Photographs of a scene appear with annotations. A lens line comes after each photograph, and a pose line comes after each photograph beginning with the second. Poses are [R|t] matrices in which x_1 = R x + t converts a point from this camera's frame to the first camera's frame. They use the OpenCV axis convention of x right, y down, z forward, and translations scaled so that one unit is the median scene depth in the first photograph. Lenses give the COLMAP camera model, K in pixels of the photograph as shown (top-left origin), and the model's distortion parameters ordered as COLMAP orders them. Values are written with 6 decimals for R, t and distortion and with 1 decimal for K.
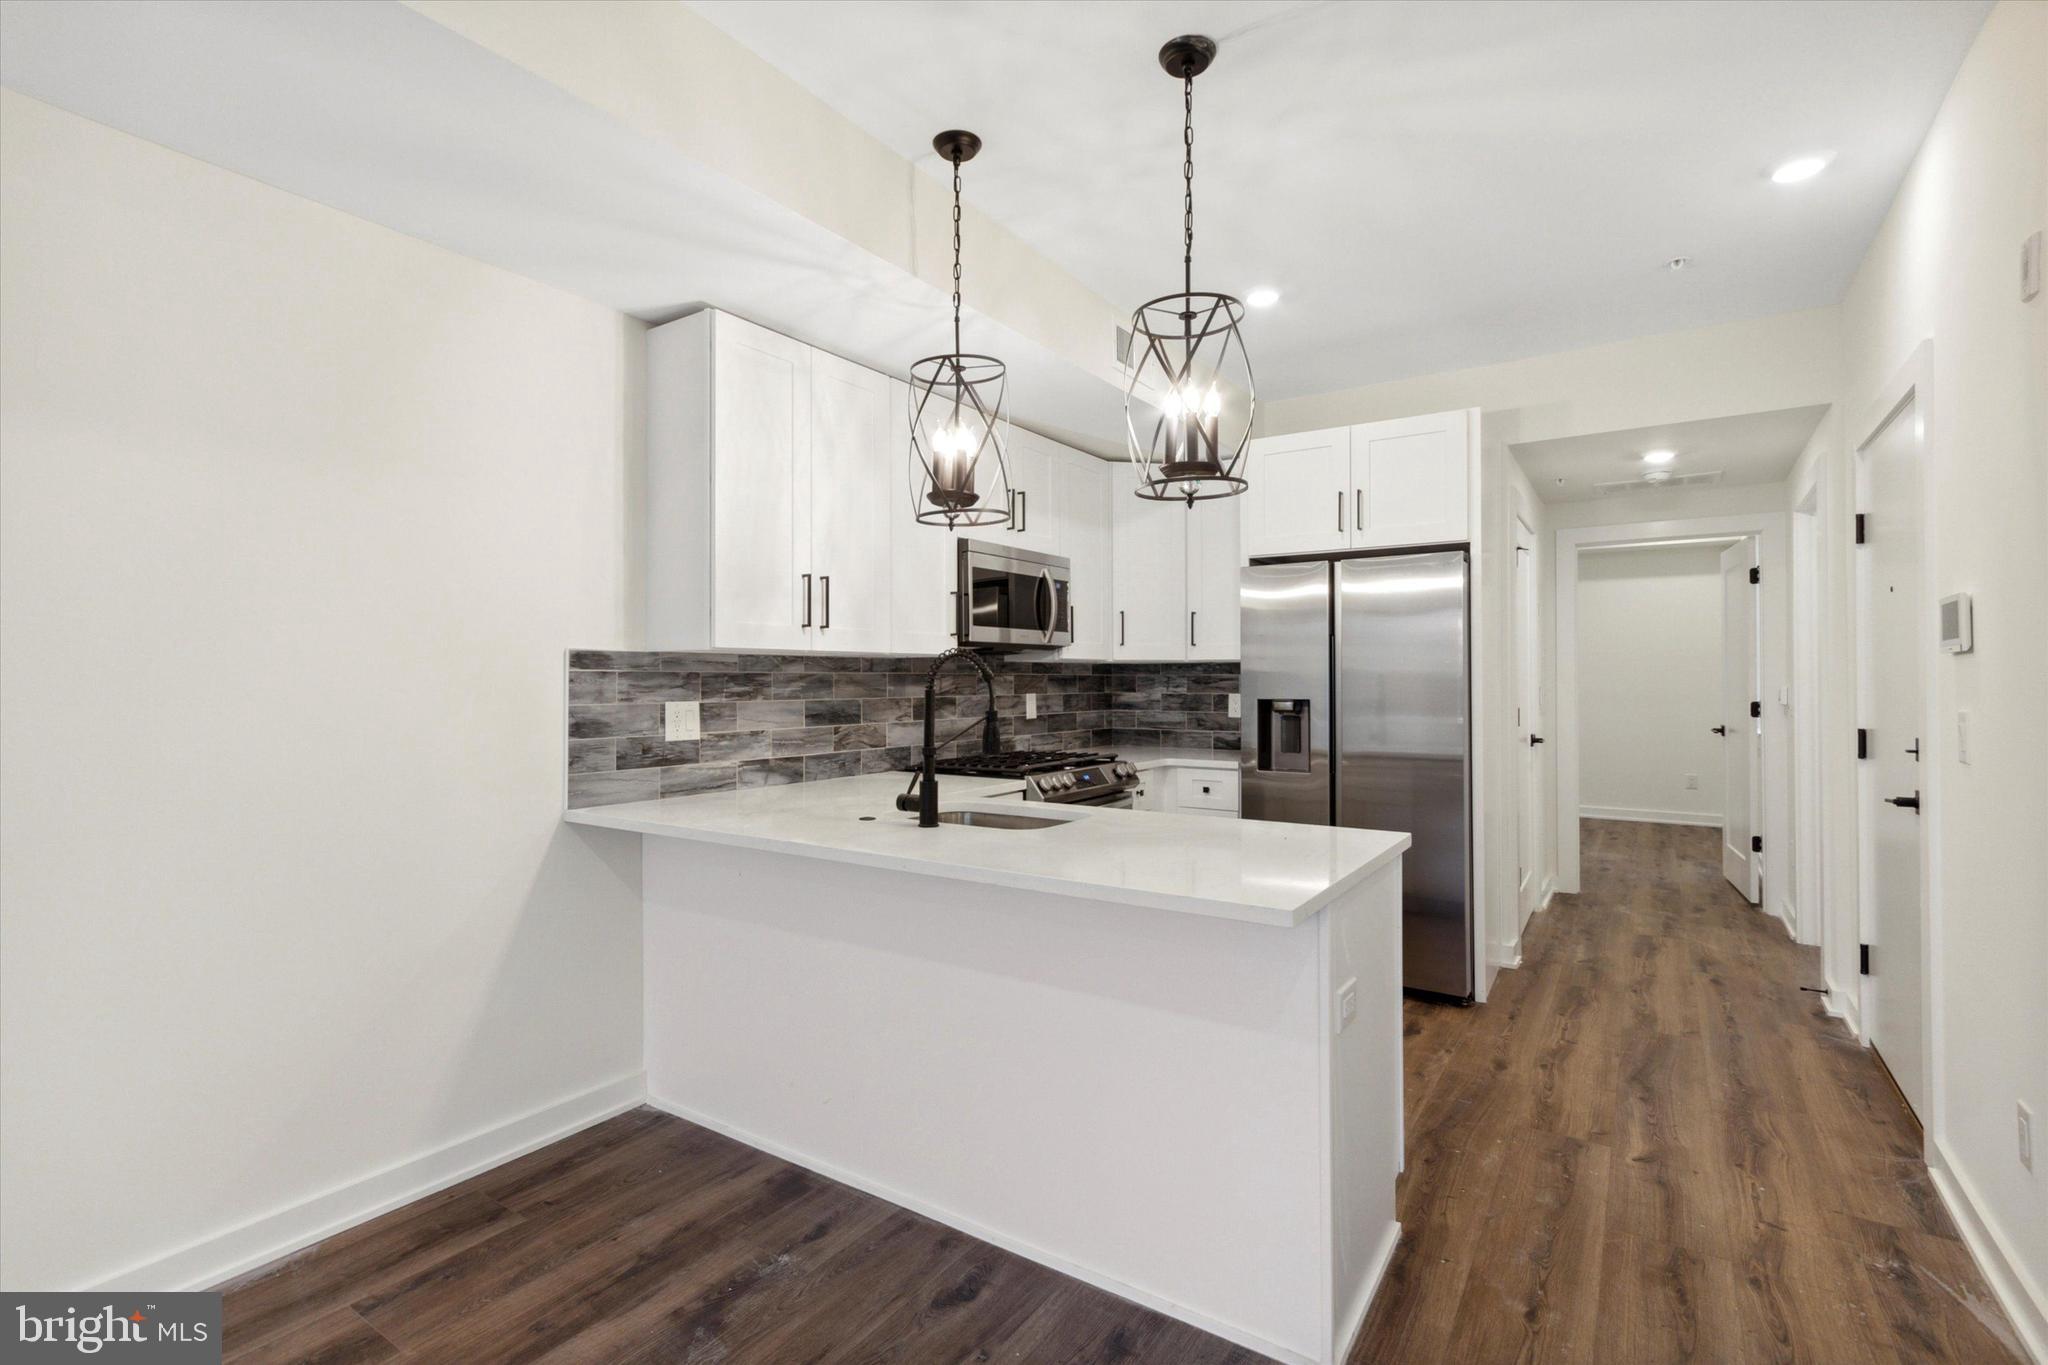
lens RADIAL K [[957.4, 0, 986.9], [0, 957.4, 663.3], [0, 0, 1]] dist [0.001535, 0.001192]
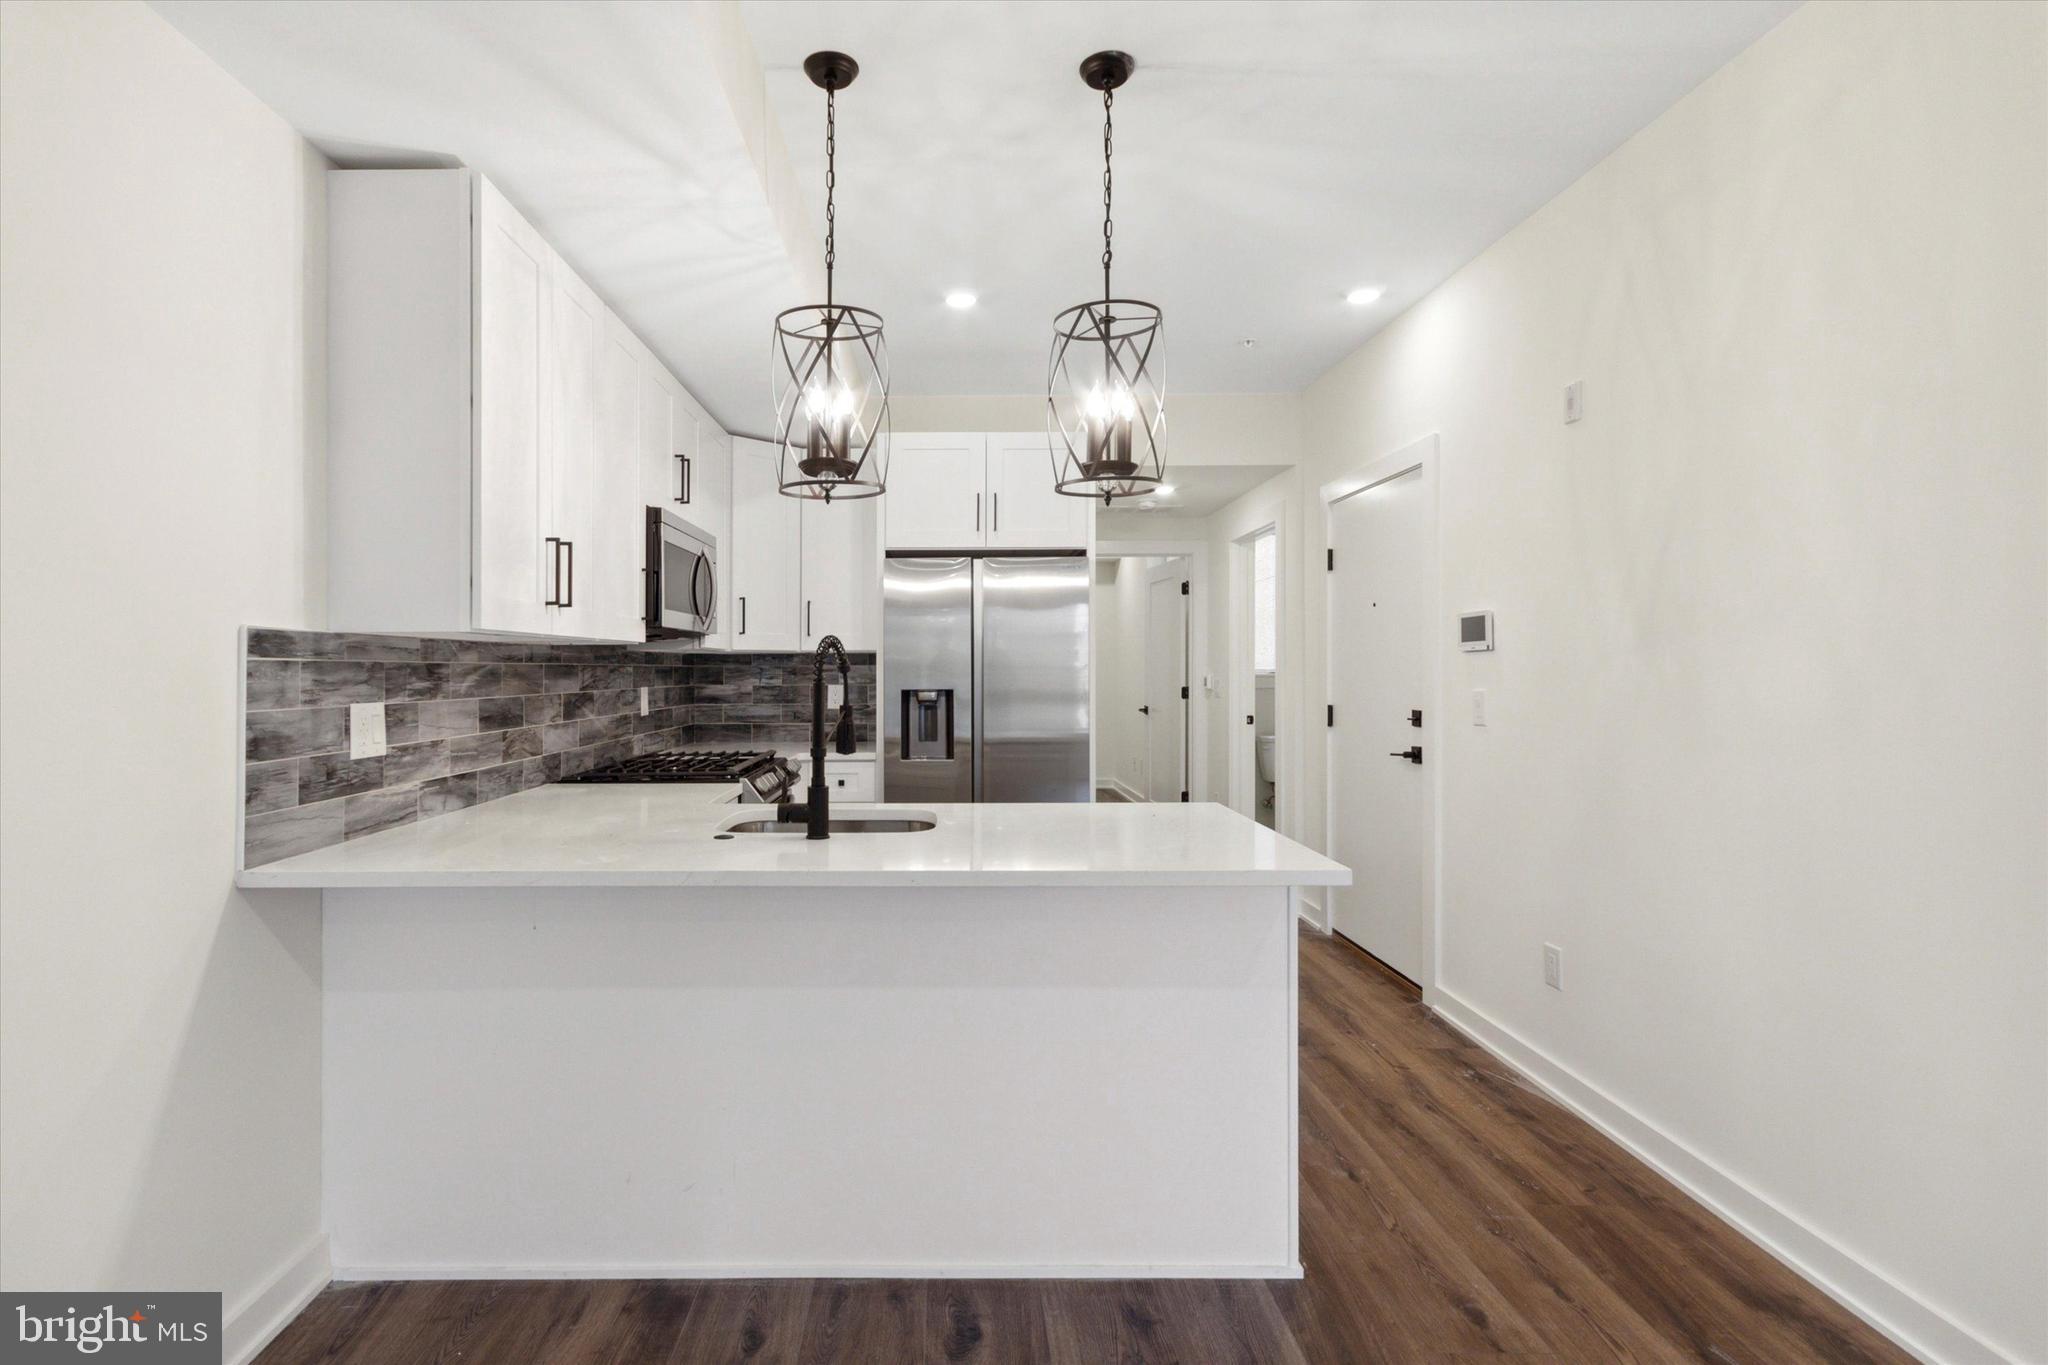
lens RADIAL K [[995.0, 0, 932.6], [0, 995.0, 657.2], [0, 0, 1]] dist [0.002044, 0.000753]
pose [[0.825525, 0.005099, 0.564342, -0.372766], [-0.006999, 0.999975, 0.001203, 0.001793], [-0.564322, -0.004943, 0.825540, 0.142722]]
